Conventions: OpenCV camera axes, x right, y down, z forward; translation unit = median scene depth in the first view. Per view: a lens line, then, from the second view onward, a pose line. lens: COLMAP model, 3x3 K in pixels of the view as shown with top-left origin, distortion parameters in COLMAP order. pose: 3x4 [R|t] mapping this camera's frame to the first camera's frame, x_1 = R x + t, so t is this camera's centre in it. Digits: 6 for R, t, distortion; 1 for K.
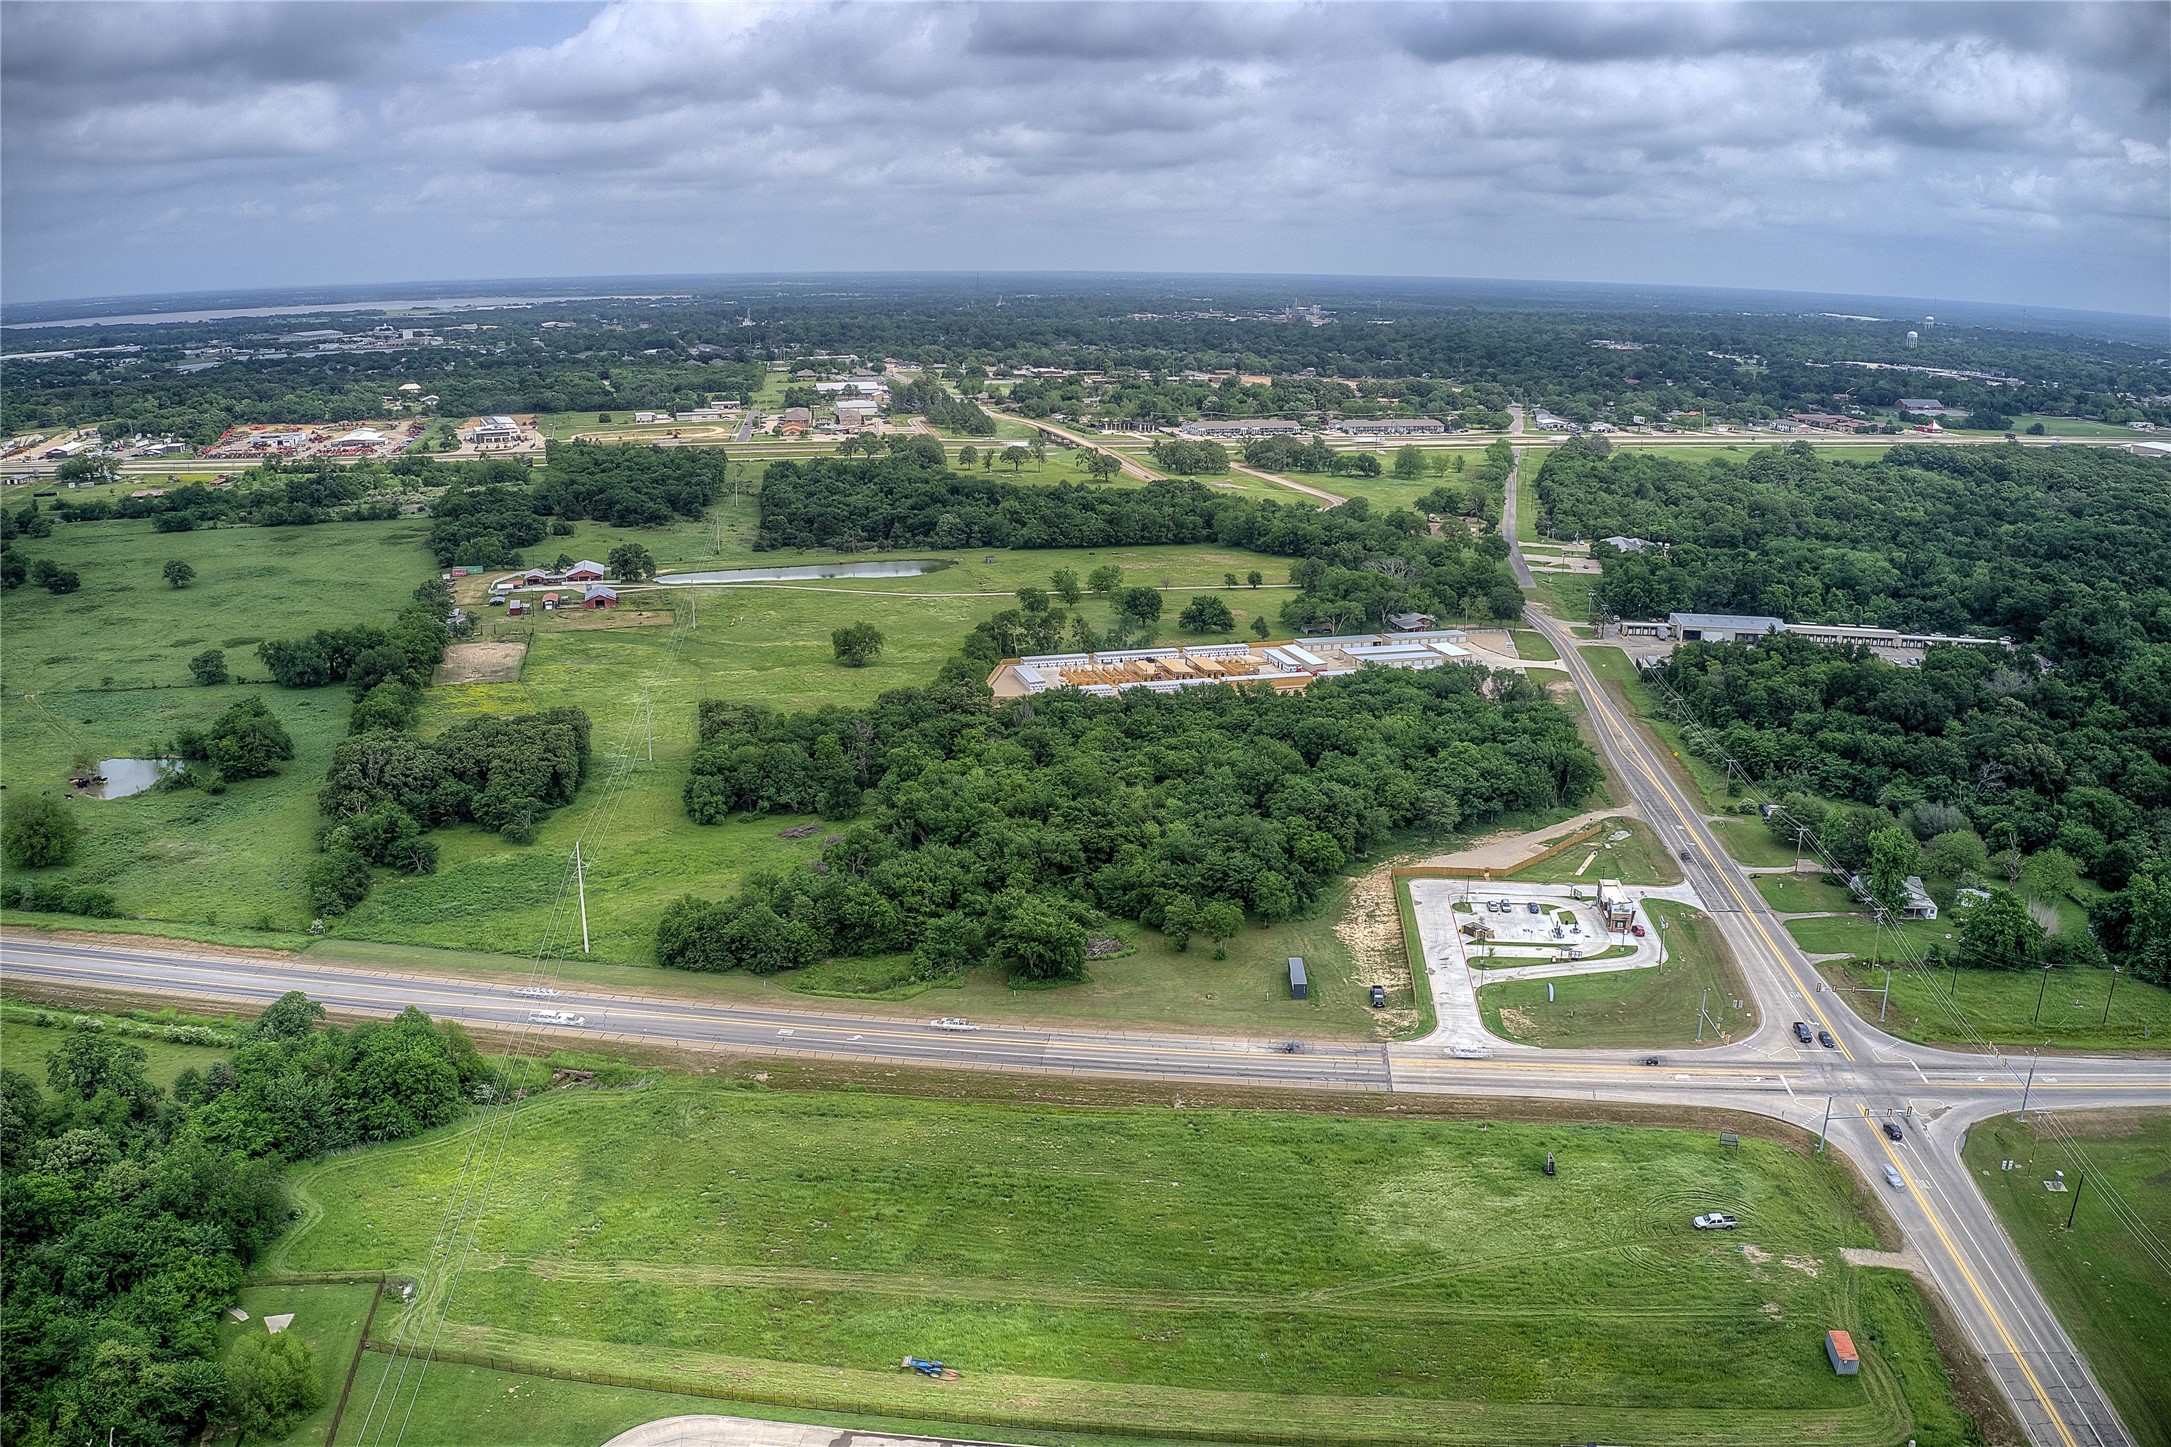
lens RADIAL K [[1703.9, 0, 1069.0], [0, 1703.9, 714.3], [0, 0, 1]] dist [-0.189243, 0.037180]
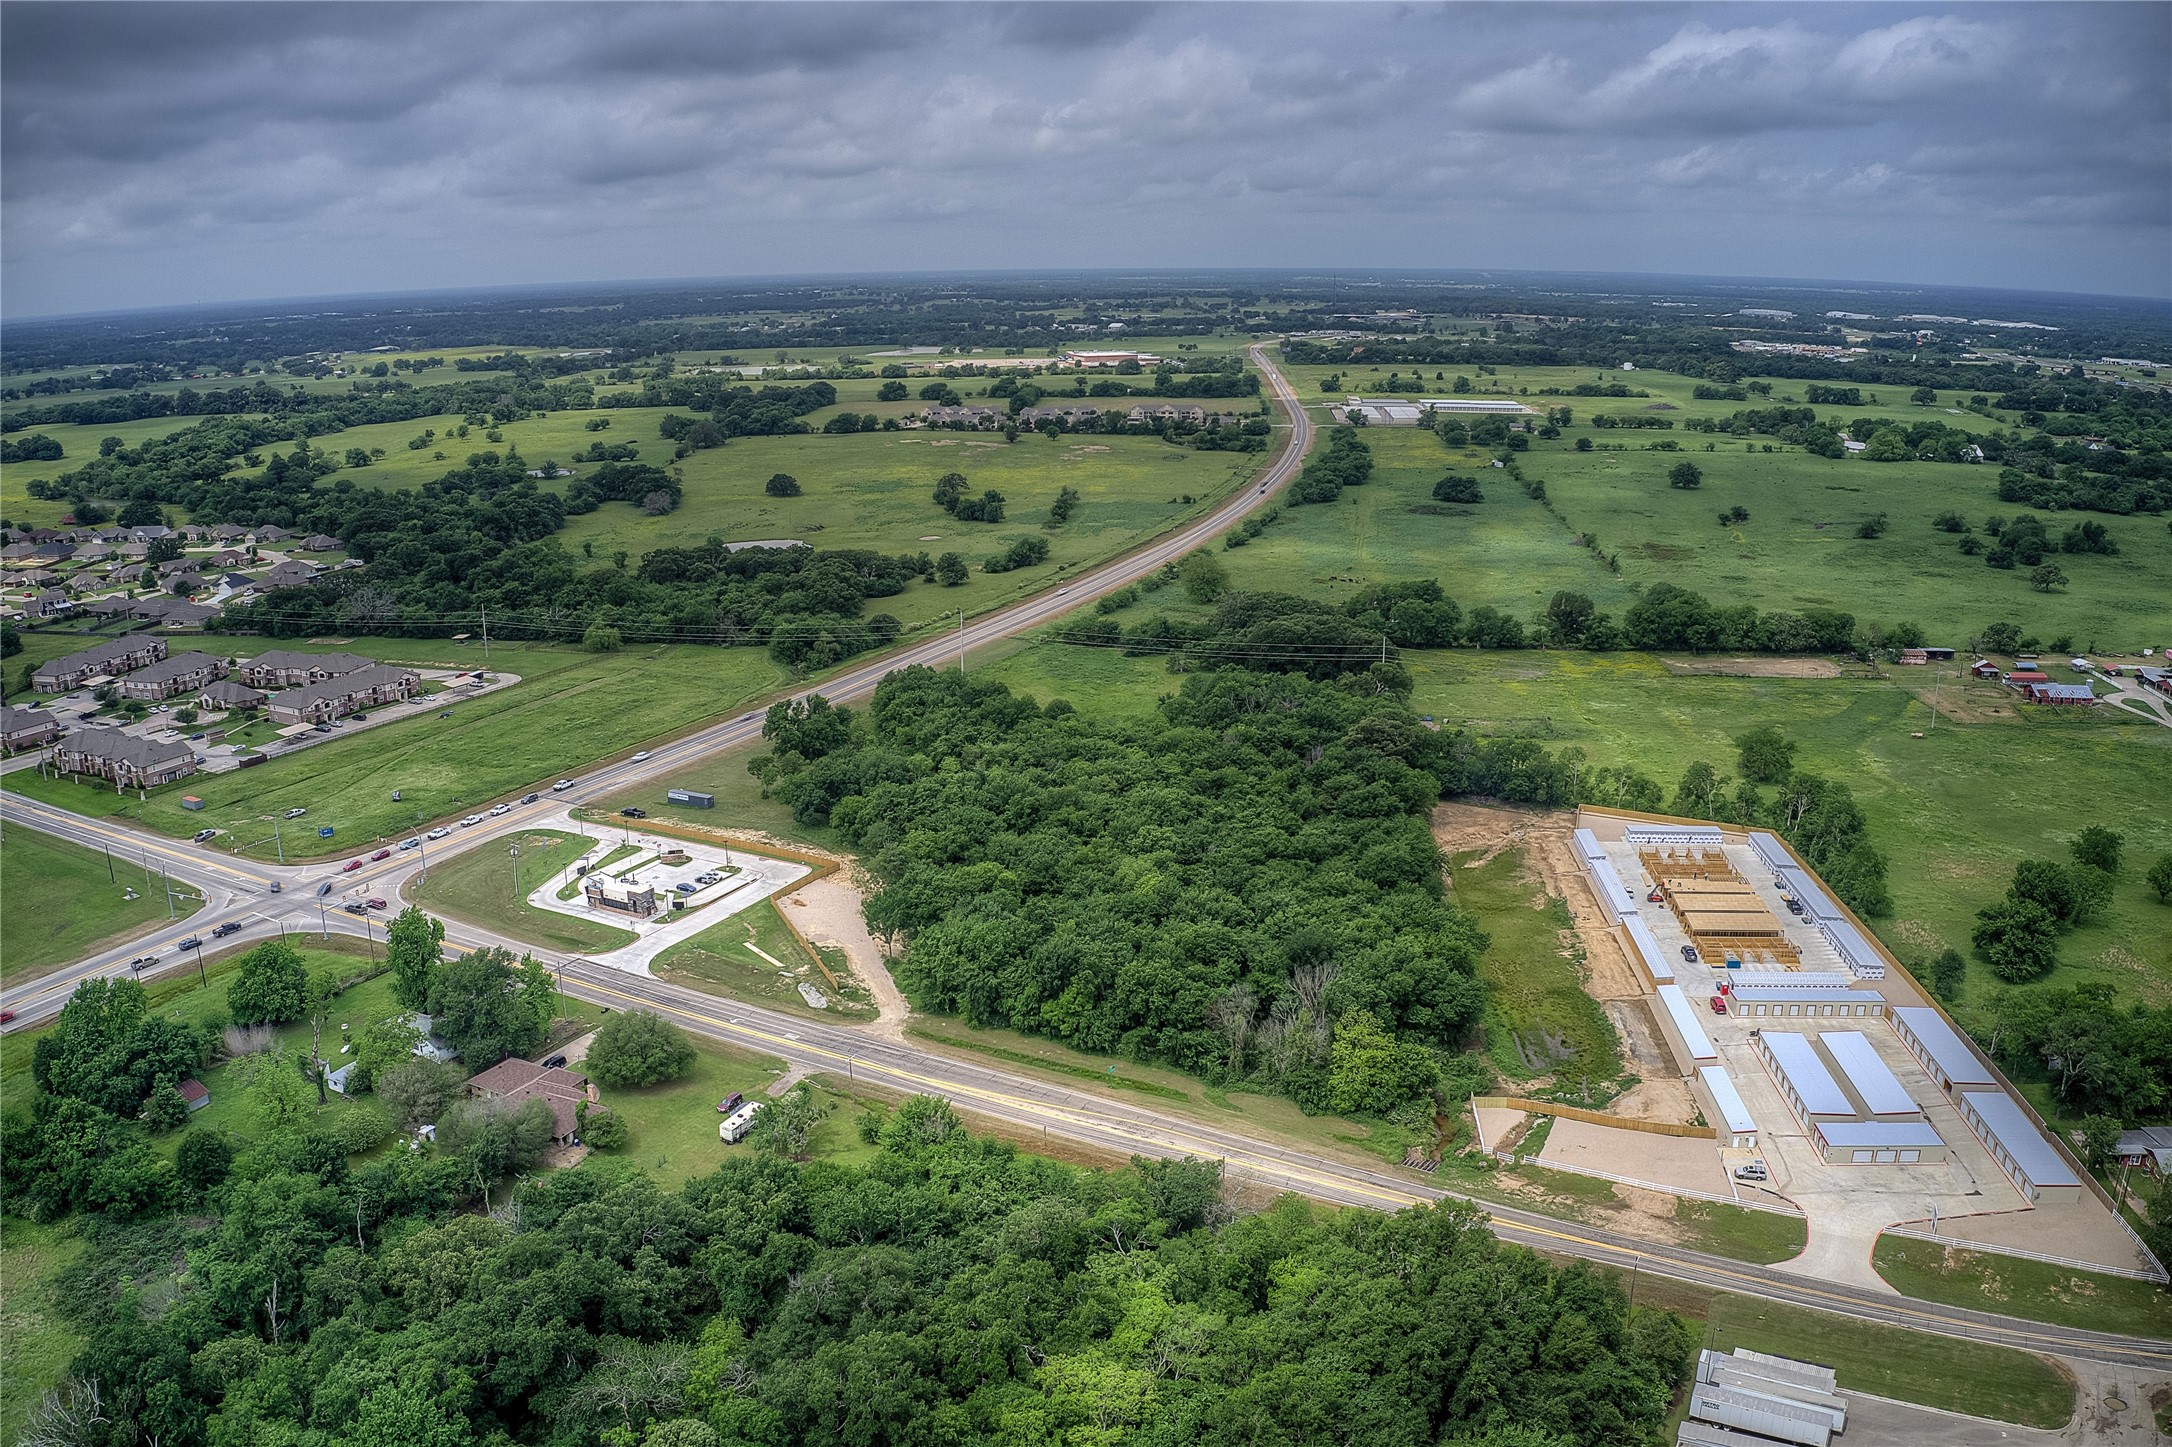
lens RADIAL K [[1704.6, 0, 1076.0], [0, 1704.6, 720.2], [0, 0, 1]] dist [-0.189243, 0.037180]
pose [[-0.360466, 0.245922, -0.899770, 1.045816], [-0.236010, 0.909185, 0.343046, -0.373897], [0.902421, 0.336012, -0.269690, 1.386420]]
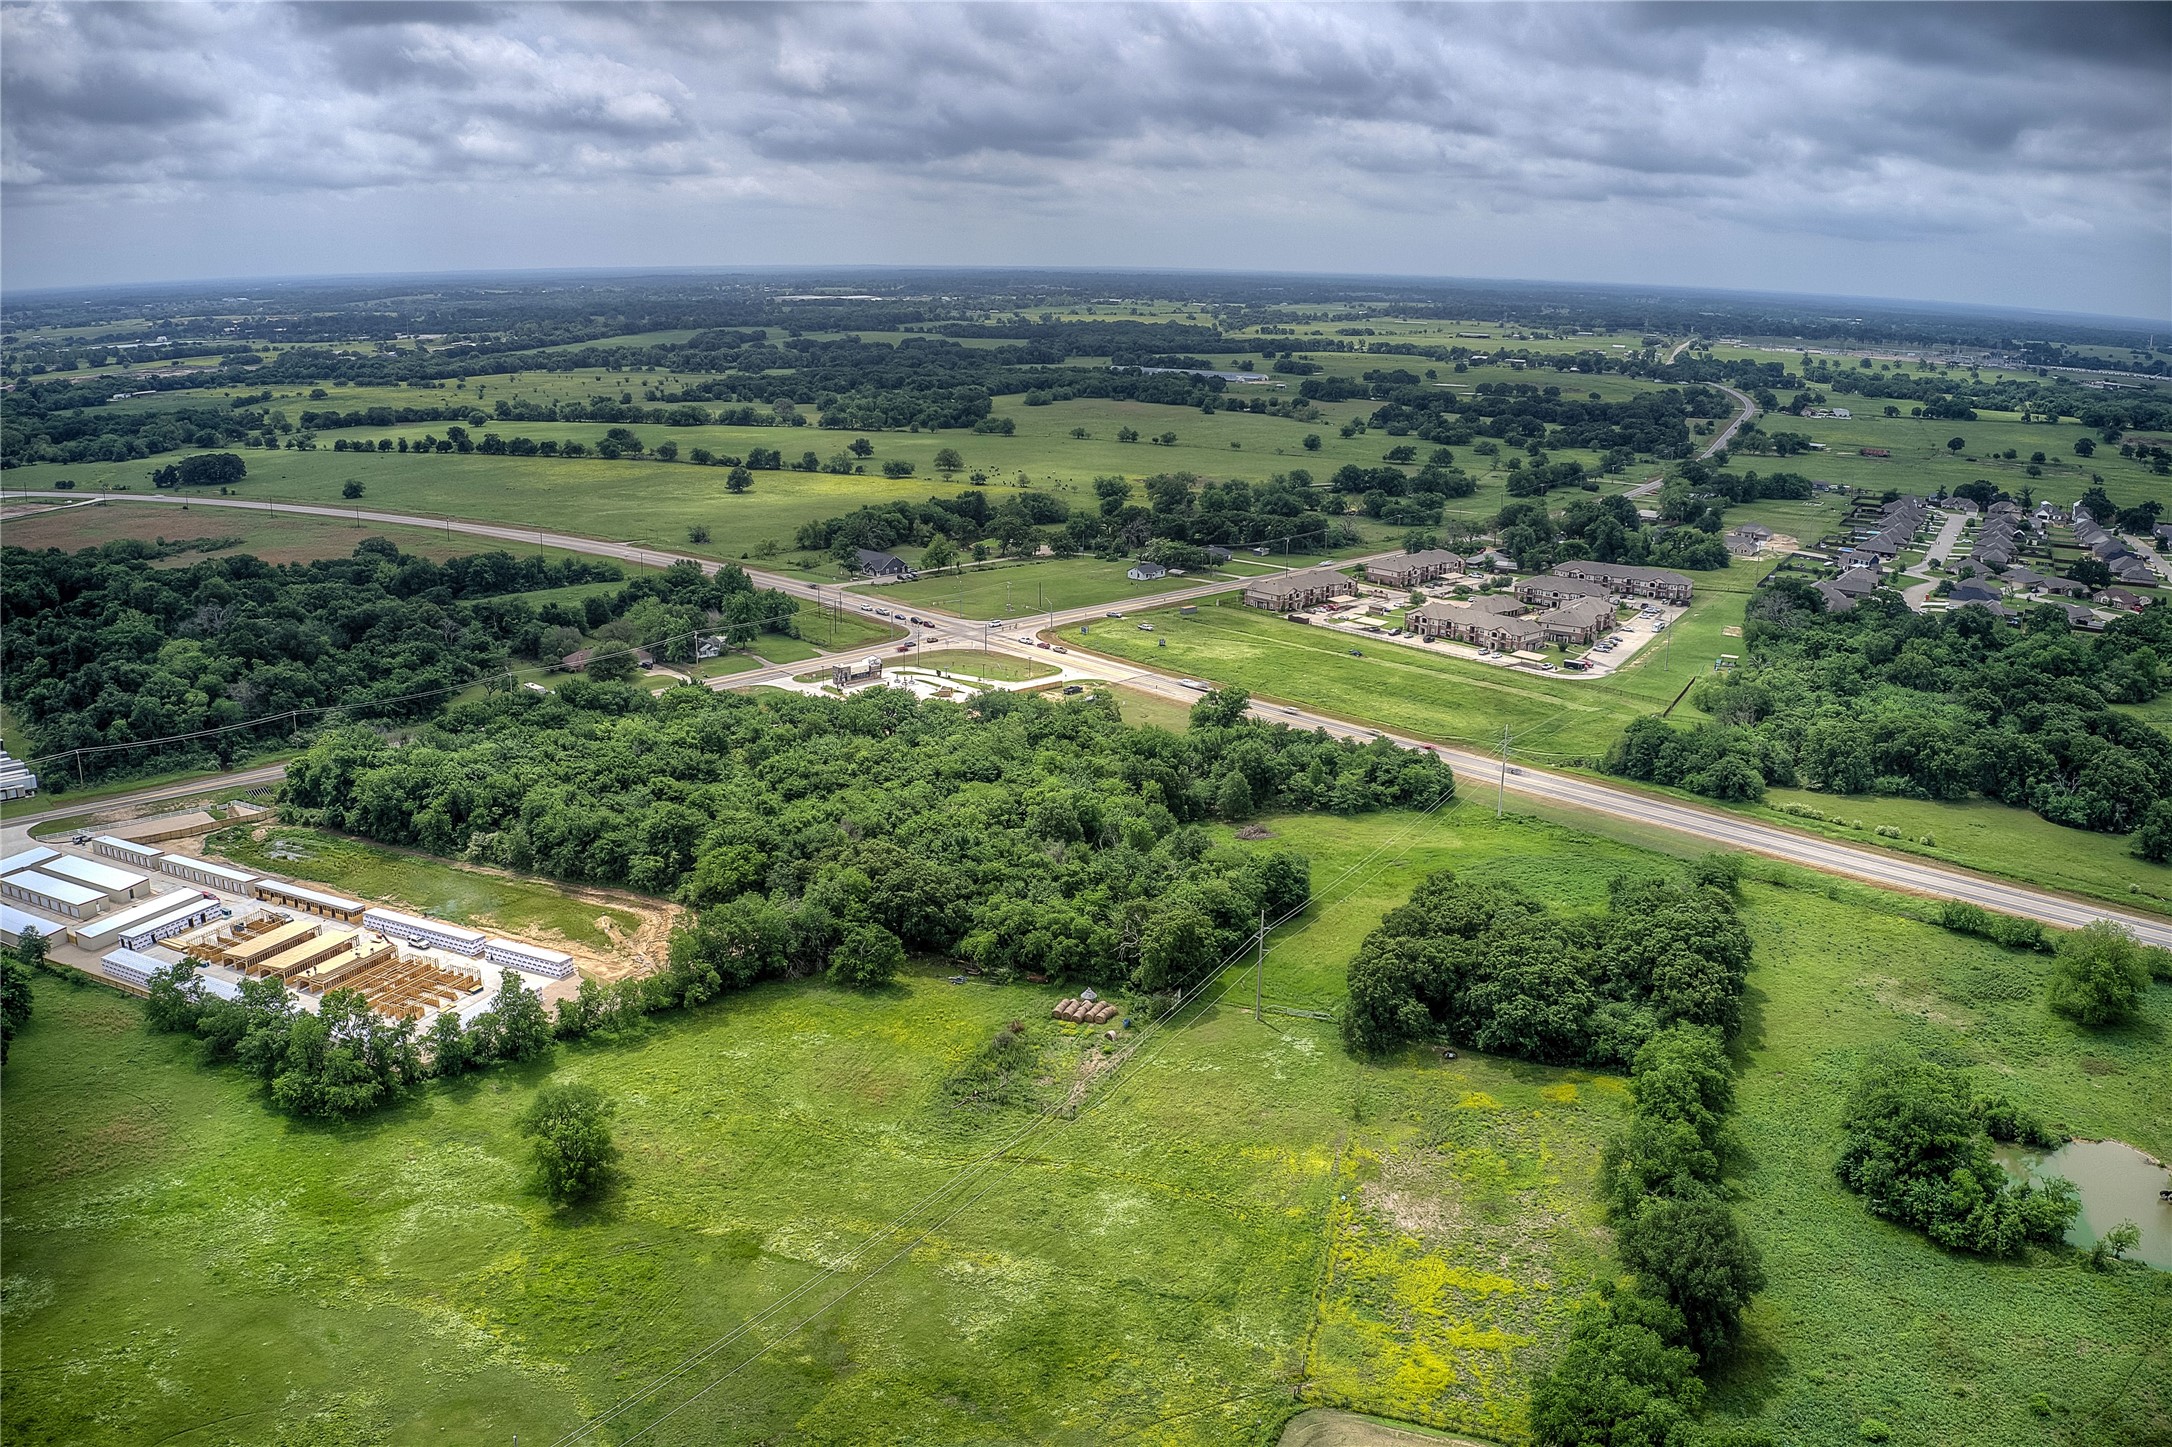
lens RADIAL K [[1704.6, 0, 1086.1], [0, 1704.6, 718.8], [0, 0, 1]] dist [-0.189243, 0.037180]
pose [[-0.771103, -0.184207, 0.609482, -0.708722], [0.149439, 0.878136, 0.454472, -0.471213], [-0.618925, 0.441525, -0.649605, 1.744239]]
